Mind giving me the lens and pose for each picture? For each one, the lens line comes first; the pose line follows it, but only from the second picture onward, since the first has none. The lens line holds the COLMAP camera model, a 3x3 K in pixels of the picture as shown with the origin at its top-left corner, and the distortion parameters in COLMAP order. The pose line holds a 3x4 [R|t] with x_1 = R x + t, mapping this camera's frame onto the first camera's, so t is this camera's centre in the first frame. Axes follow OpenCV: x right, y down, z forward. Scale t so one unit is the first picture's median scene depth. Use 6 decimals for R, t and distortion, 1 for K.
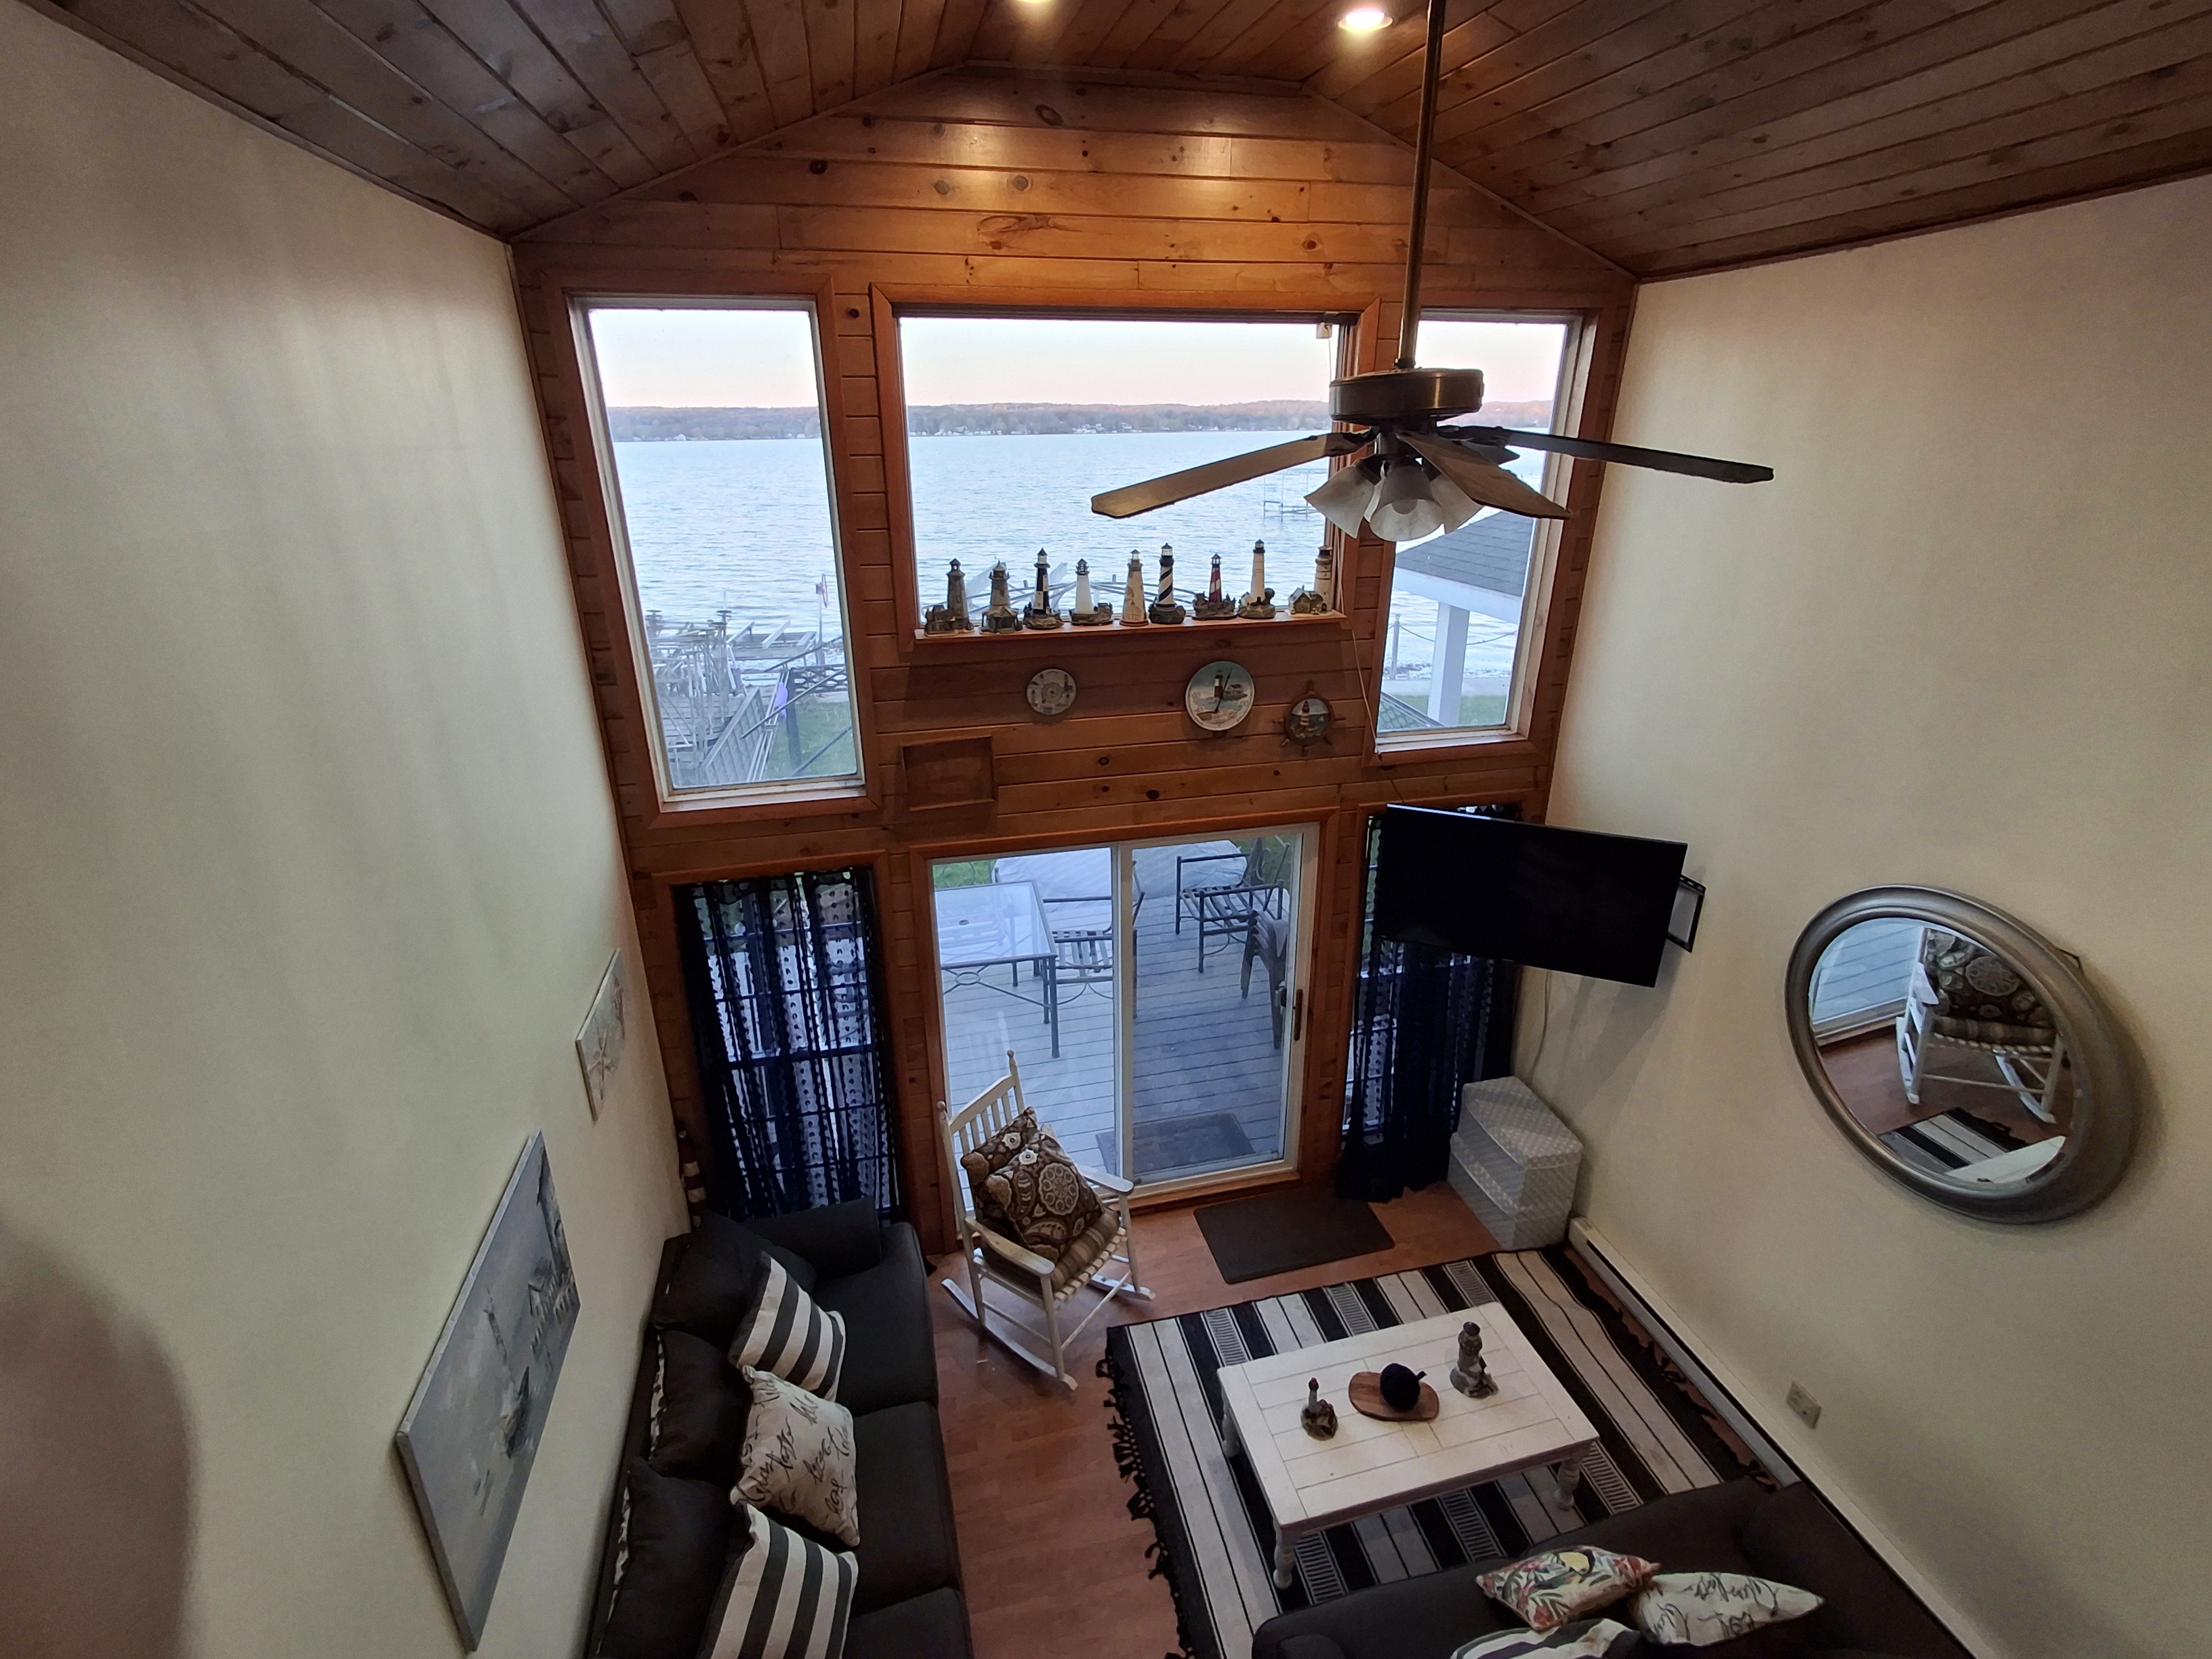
lens RADIAL K [[992.9, 0, 1110.5], [0, 992.9, 787.6], [0, 0, 1]] dist [-0.003505, -0.000500]
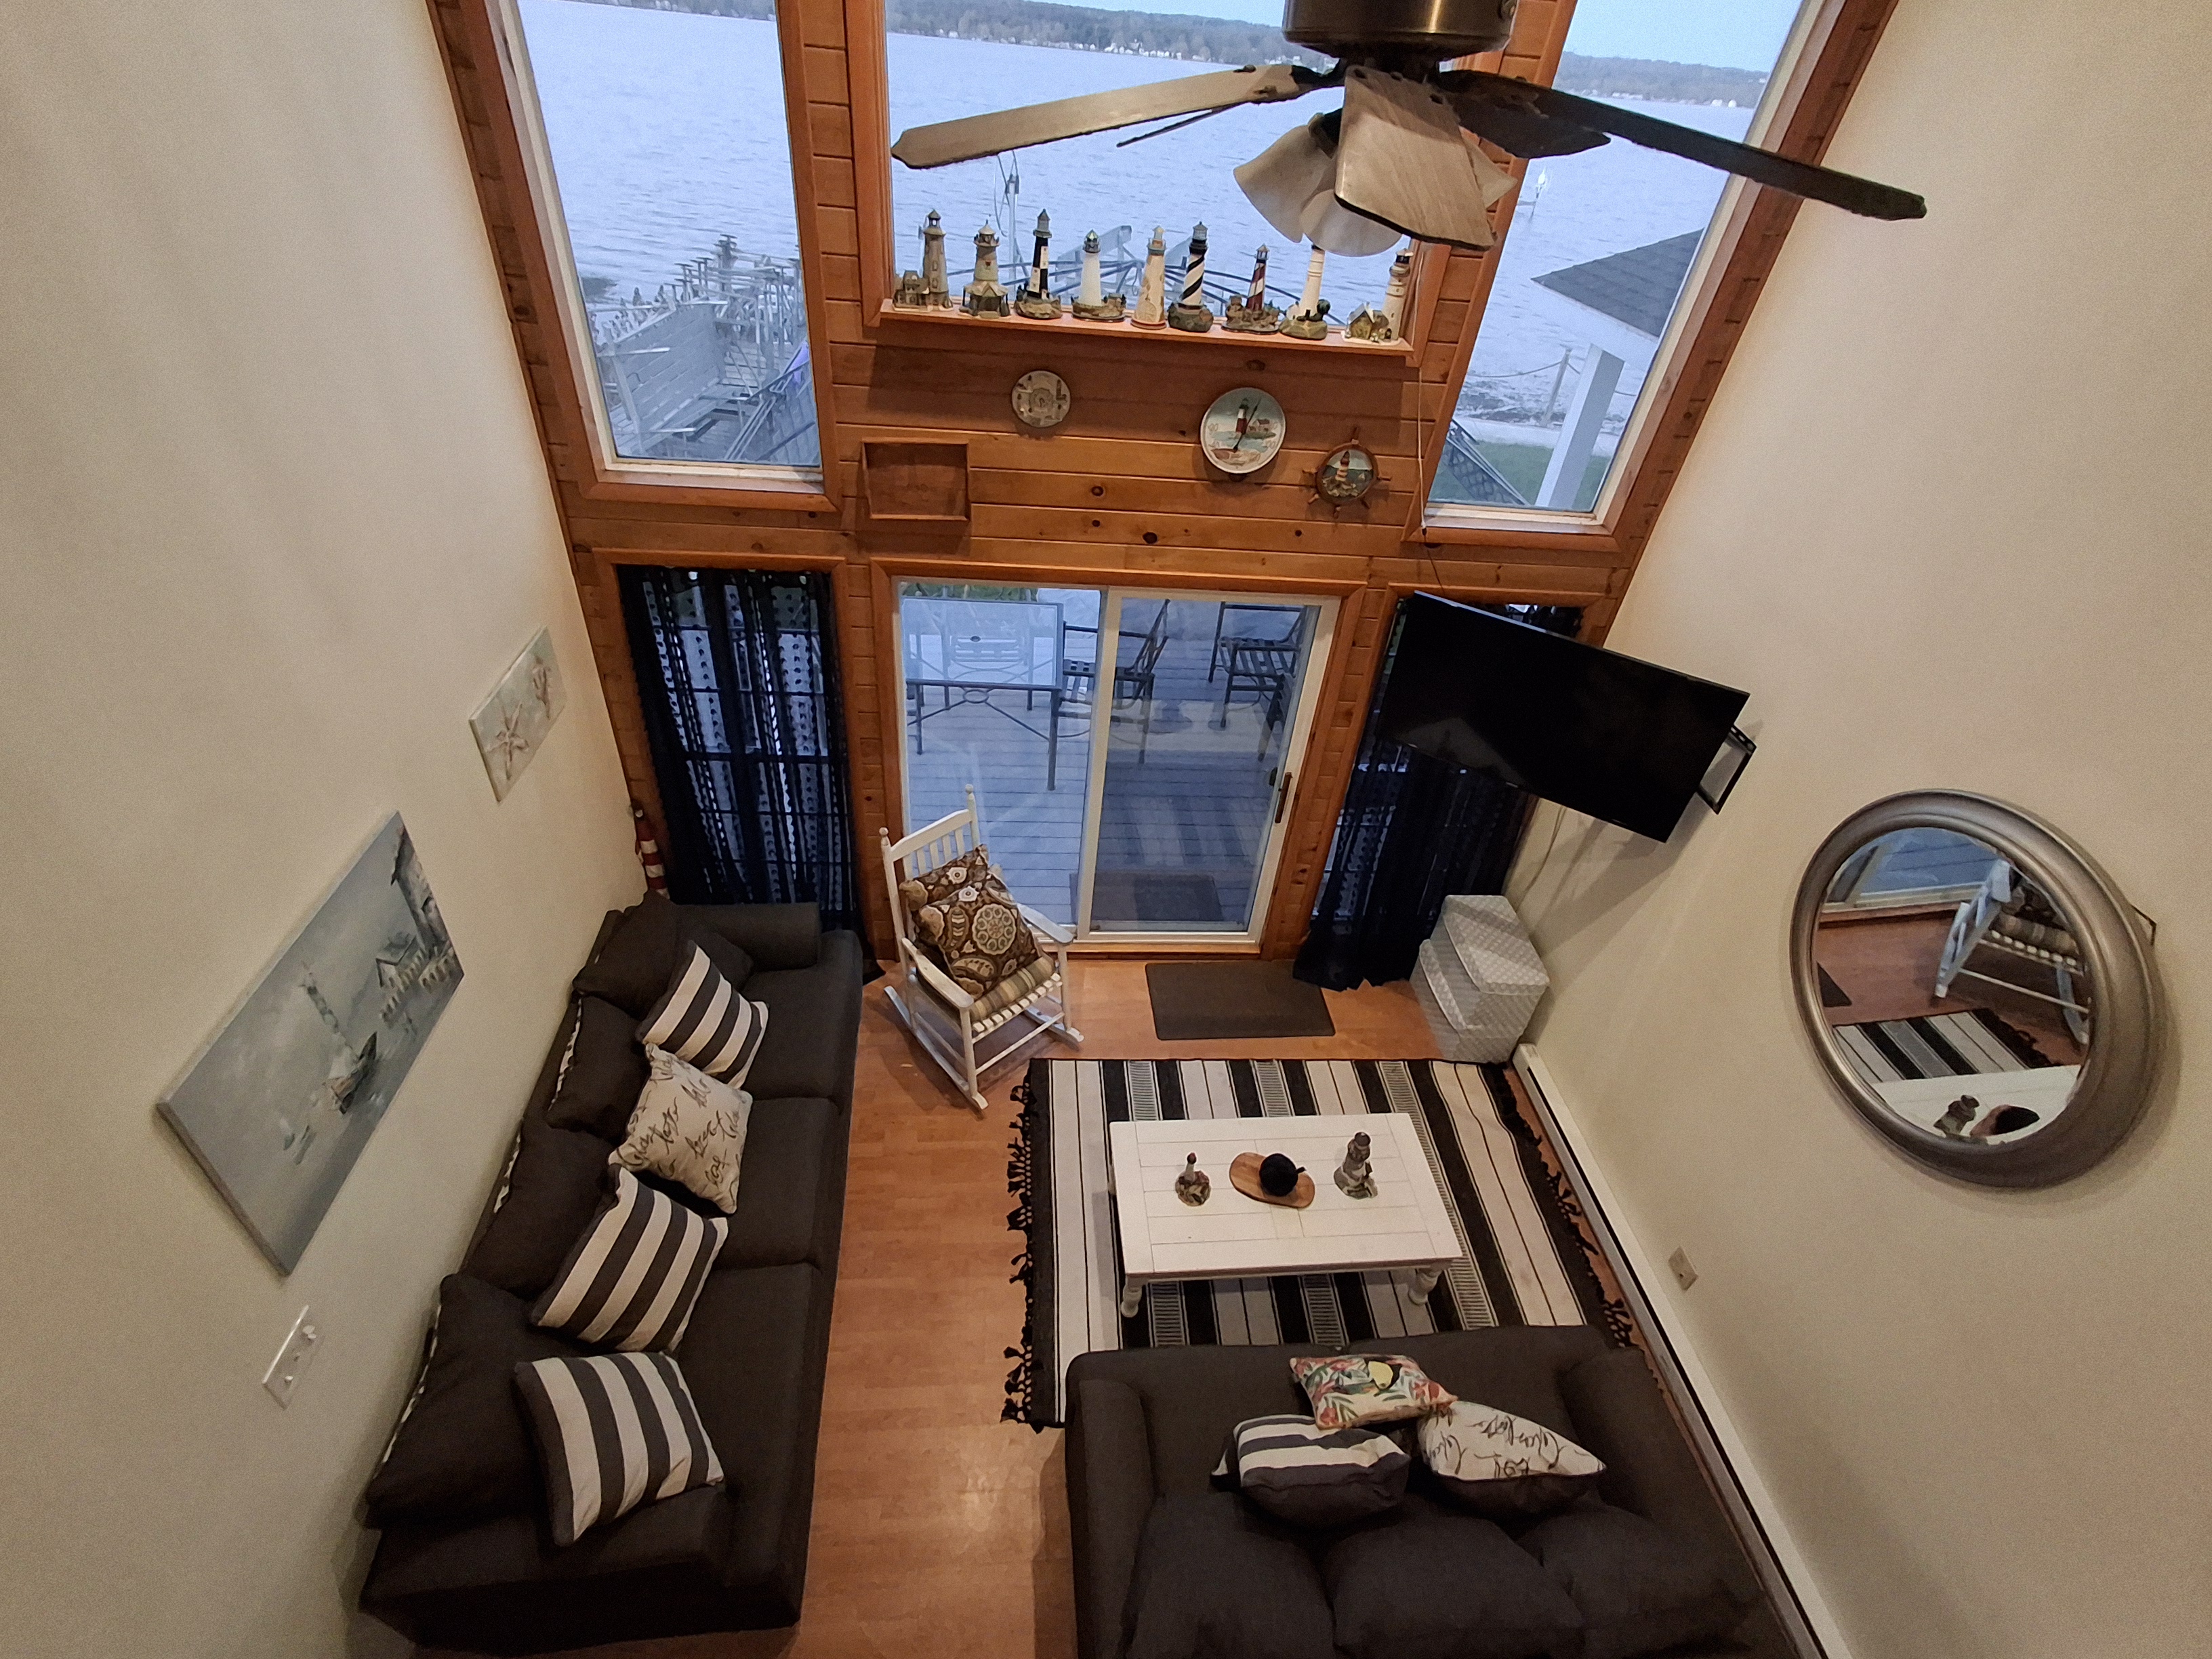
lens RADIAL K [[1001.2, 0, 1108.0], [0, 1001.2, 789.0], [0, 0, 1]] dist [-0.006282, 0.005967]
pose [[0.983840, 0.164966, -0.069603, 0.111297], [-0.138703, 0.948030, 0.286358, -0.032991], [0.113225, -0.272077, 0.955591, 0.097897]]
